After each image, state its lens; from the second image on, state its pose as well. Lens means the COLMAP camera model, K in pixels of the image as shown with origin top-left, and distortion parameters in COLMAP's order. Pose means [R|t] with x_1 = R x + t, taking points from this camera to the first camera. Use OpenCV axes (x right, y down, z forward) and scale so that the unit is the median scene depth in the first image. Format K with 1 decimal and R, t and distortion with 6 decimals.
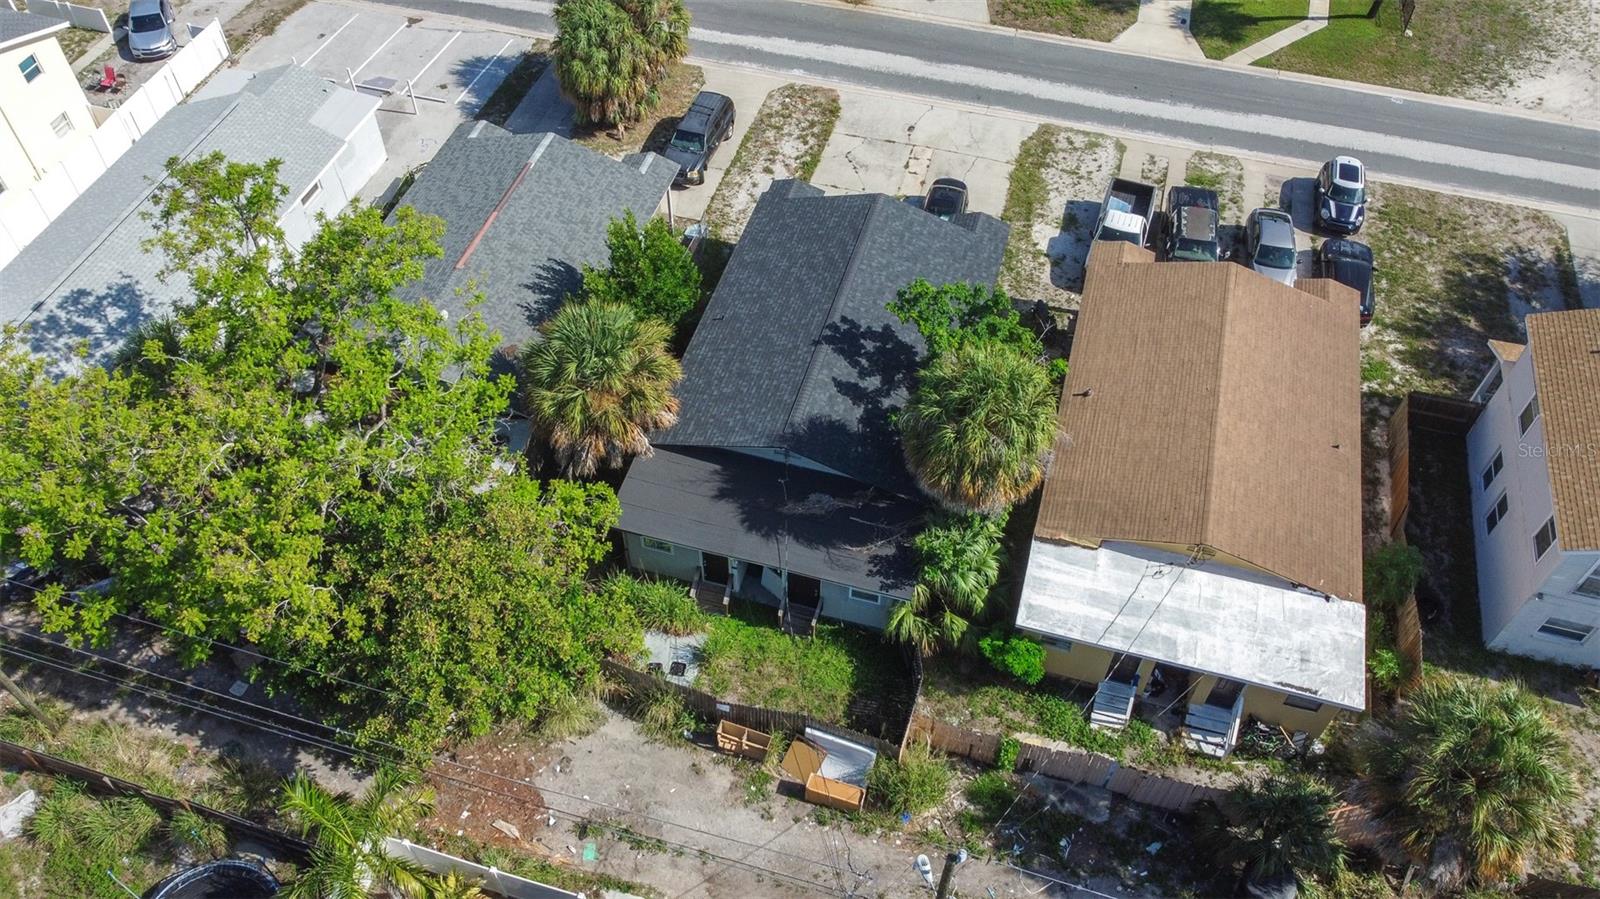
lens RADIAL K [[1219.8, 0, 791.8], [0, 1219.8, 448.1], [0, 0, 1]] dist [-0.005142, 0.000198]
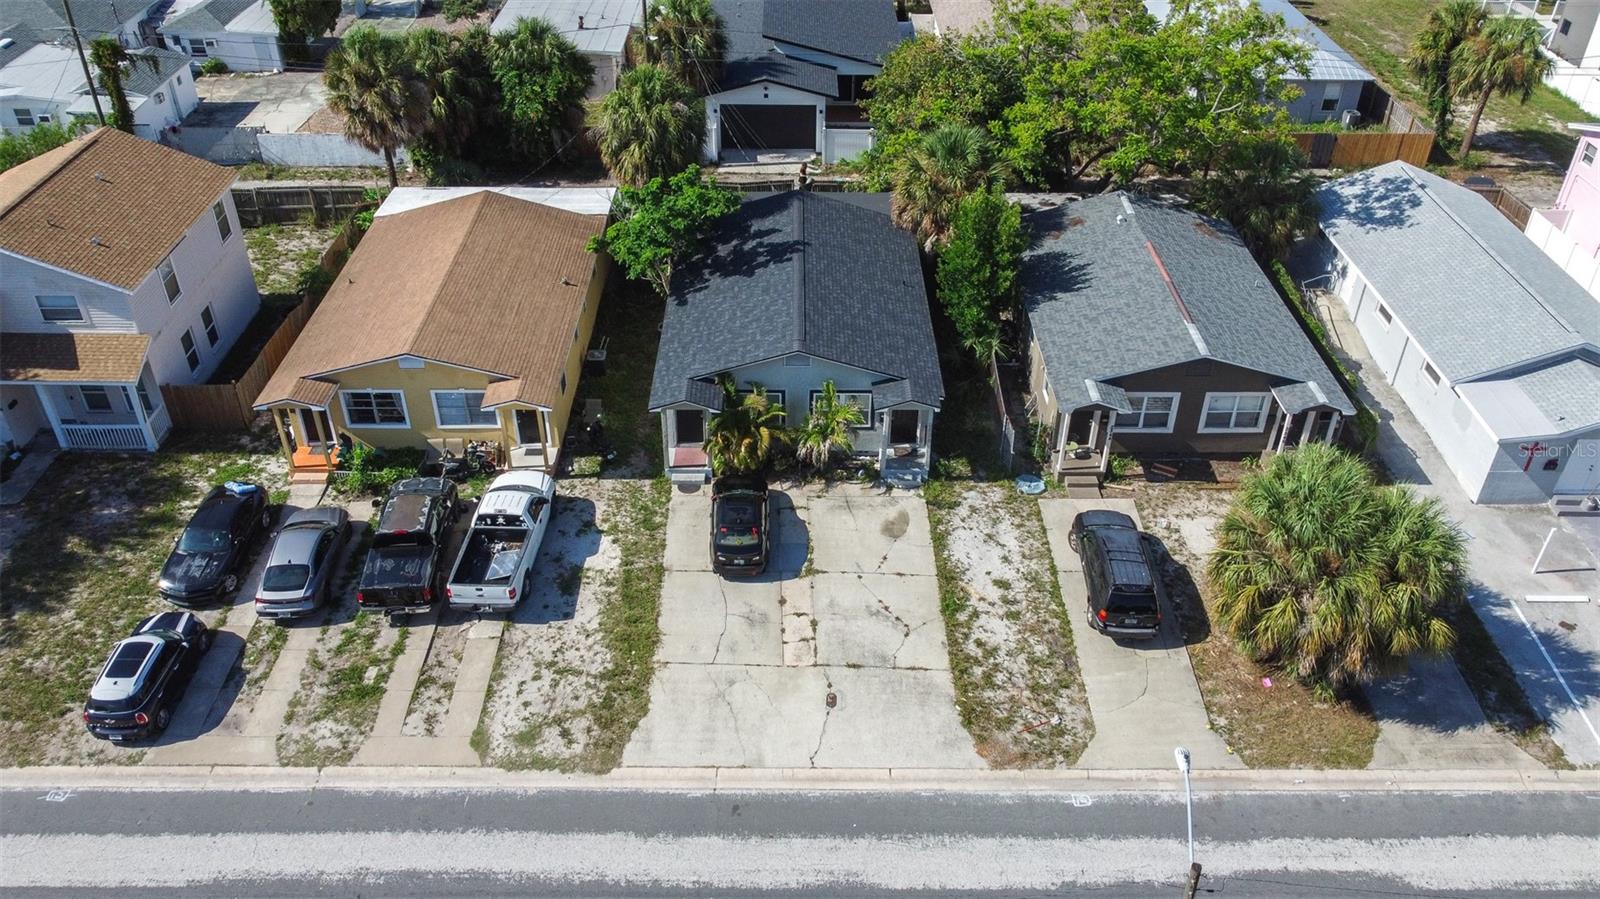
lens RADIAL K [[1232.6, 0, 807.3], [0, 1232.6, 446.4], [0, 0, 1]] dist [-0.003760, 0.001566]
pose [[-0.957942, 0.155522, -0.241162, 0.285640], [-0.228663, 0.094059, 0.968951, -1.038805], [0.173377, 0.983344, -0.054541, 1.095049]]
